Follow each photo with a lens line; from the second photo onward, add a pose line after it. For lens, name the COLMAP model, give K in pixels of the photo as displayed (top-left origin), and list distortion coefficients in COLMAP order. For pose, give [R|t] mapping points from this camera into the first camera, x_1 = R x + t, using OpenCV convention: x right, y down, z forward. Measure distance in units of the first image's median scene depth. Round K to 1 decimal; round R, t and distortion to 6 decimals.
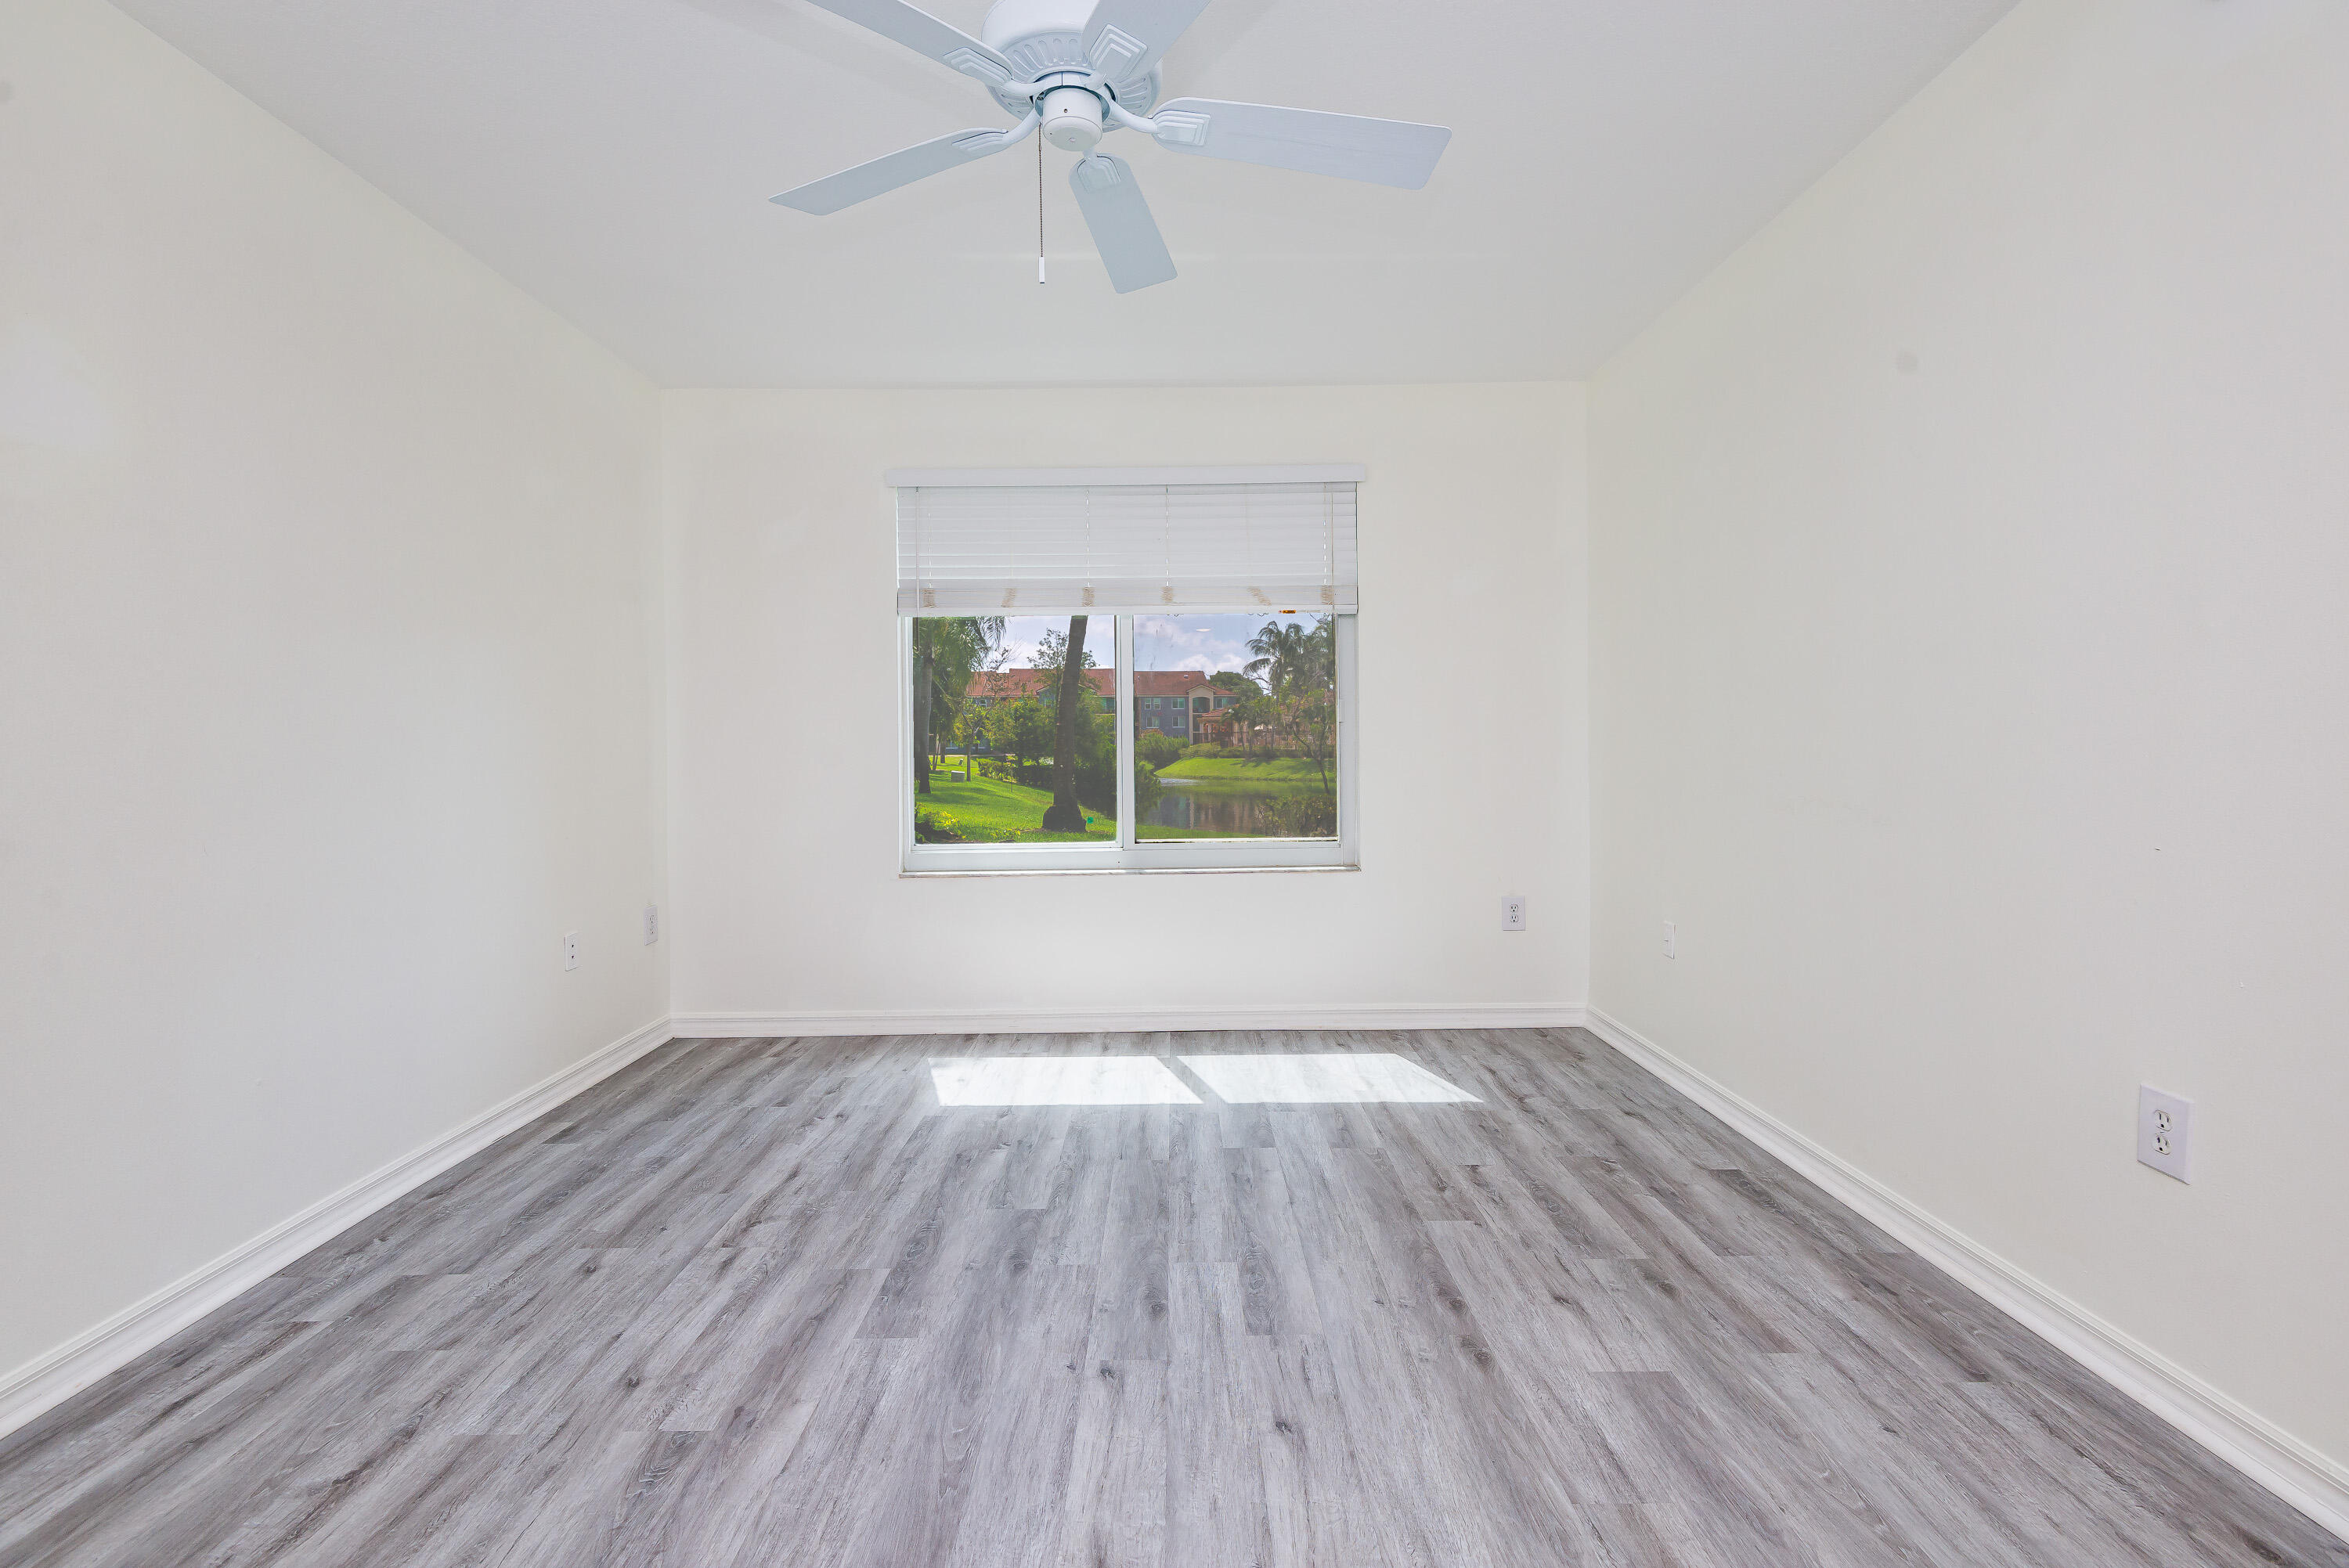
lens RADIAL K [[1057.7, 0, 1176.8], [0, 1057.7, 749.0], [0, 0, 1]] dist [0.003807, -0.000142]
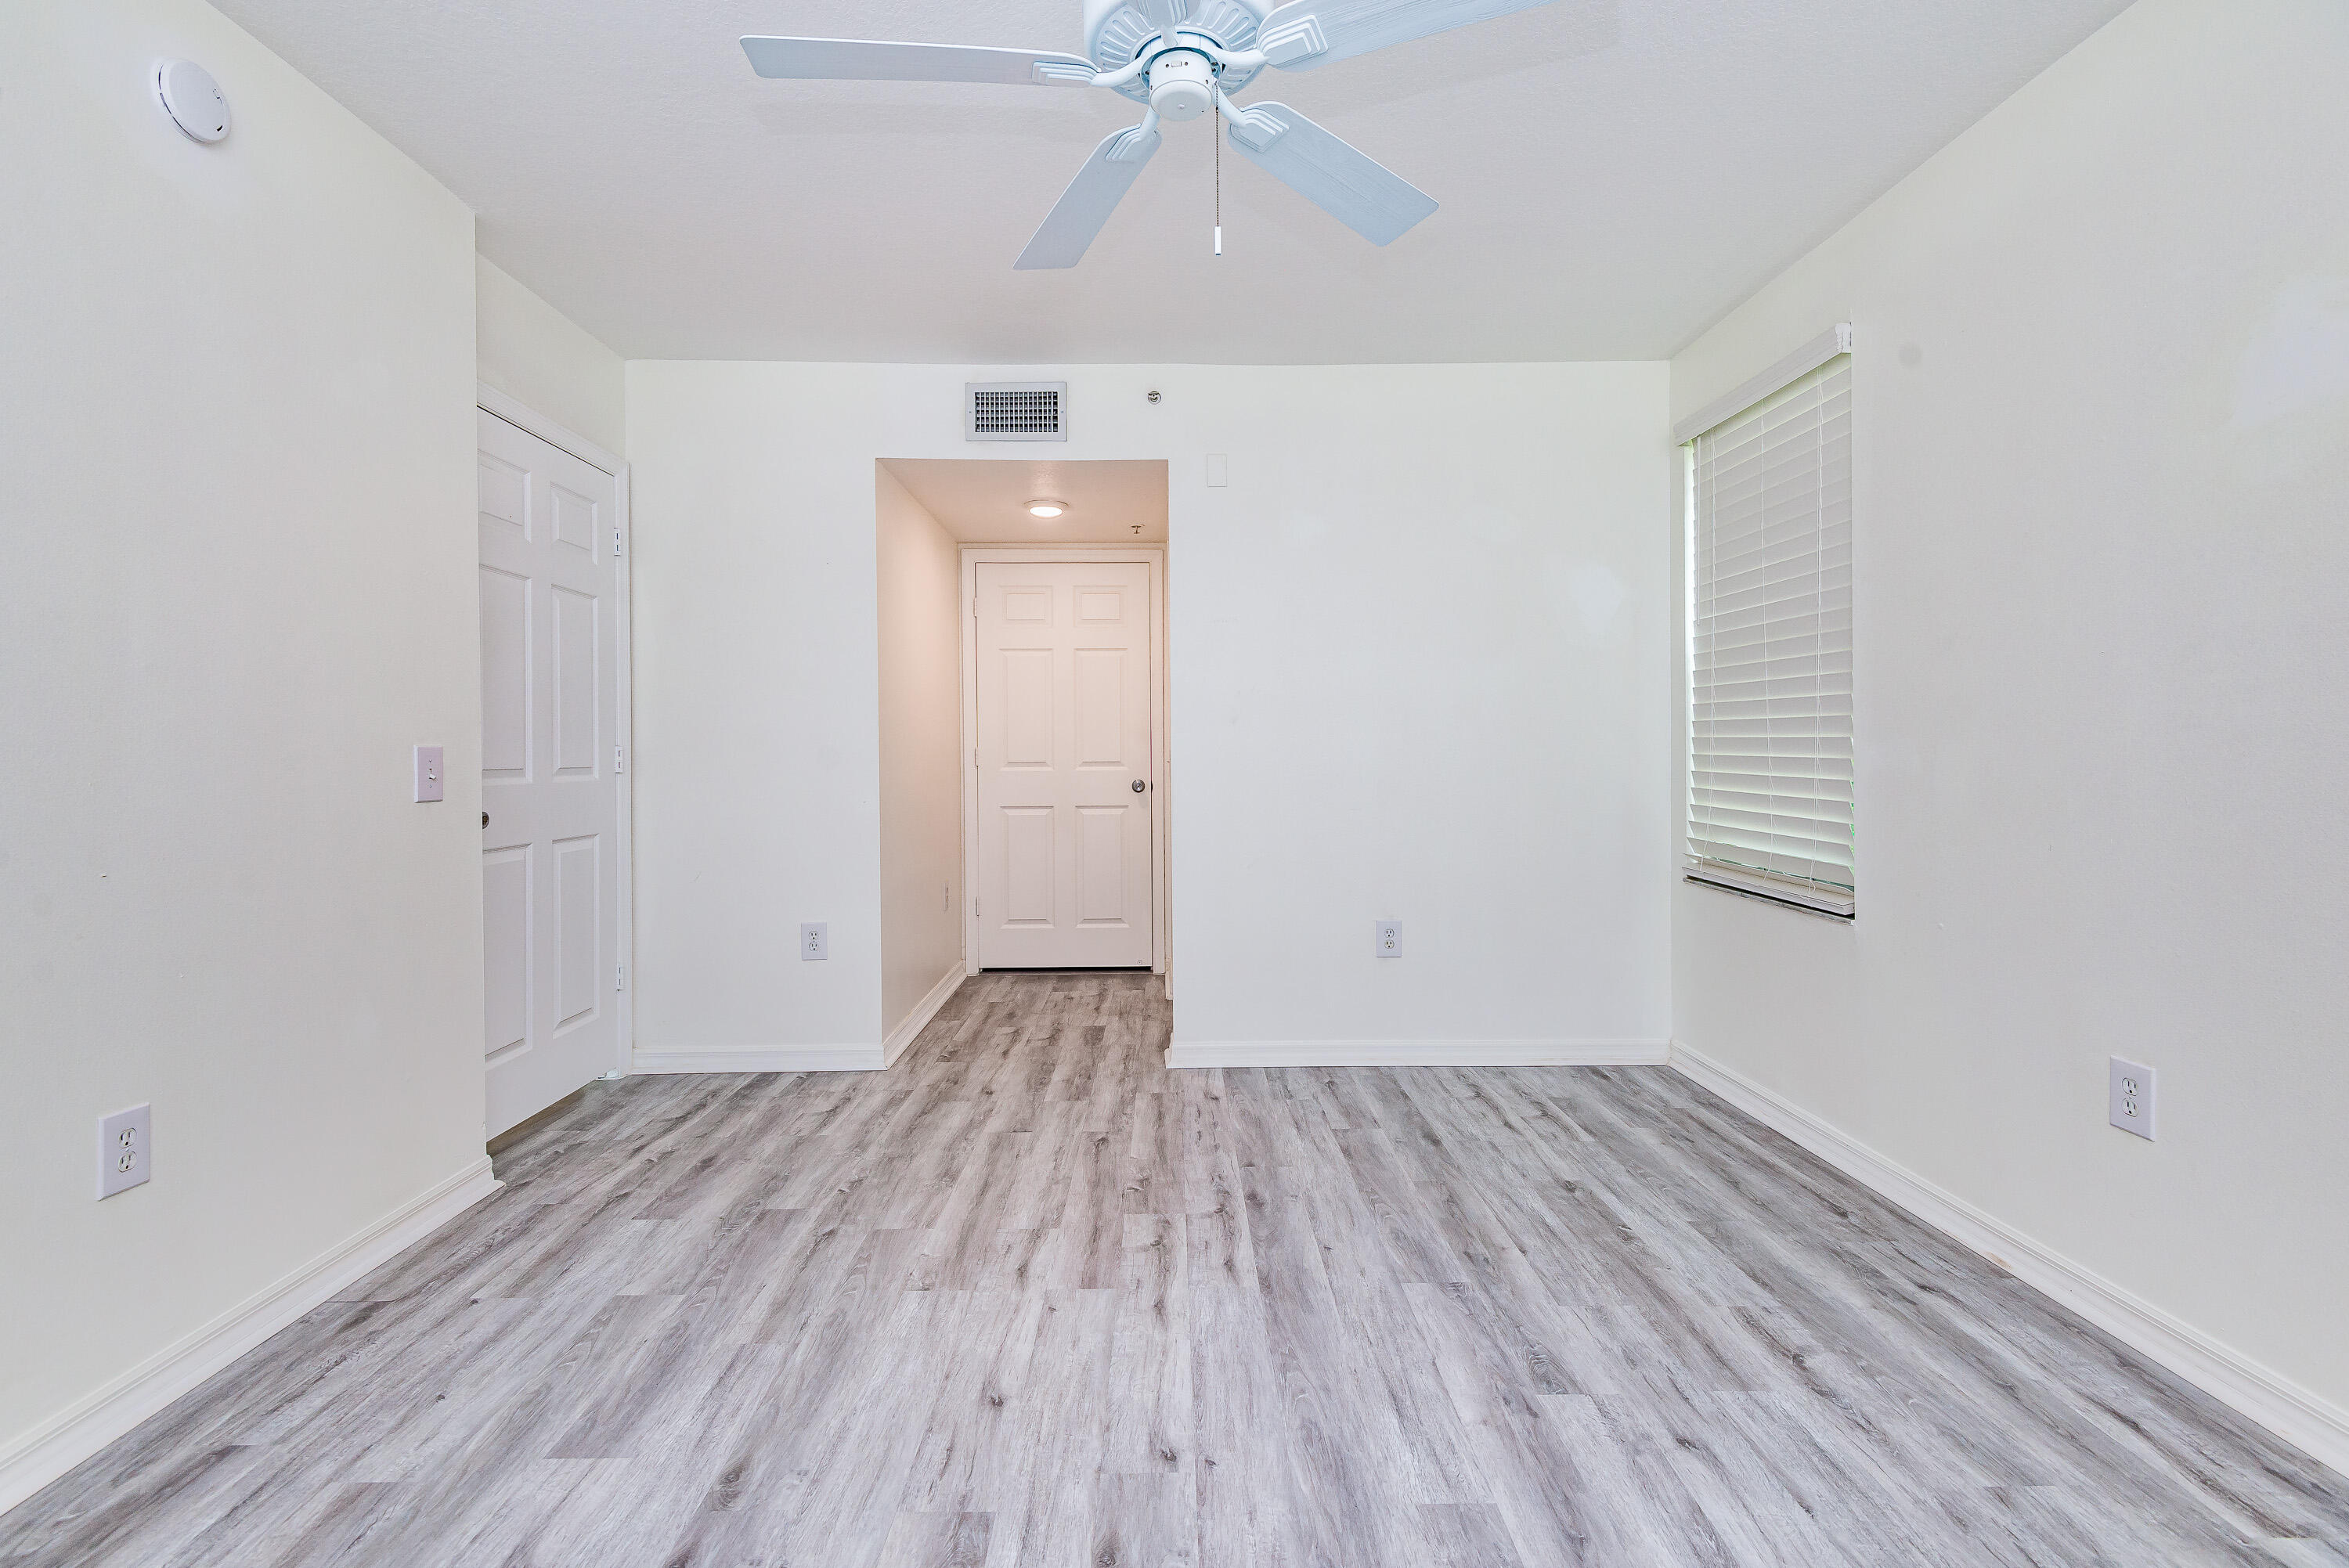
lens RADIAL K [[1057.7, 0, 1176.8], [0, 1057.7, 749.0], [0, 0, 1]] dist [0.003807, -0.000142]
pose [[-0.999854, 0.016054, -0.005777, -0.078986], [0.016034, 0.999865, 0.003449, -0.011663], [0.005832, 0.003356, -0.999977, 1.944465]]
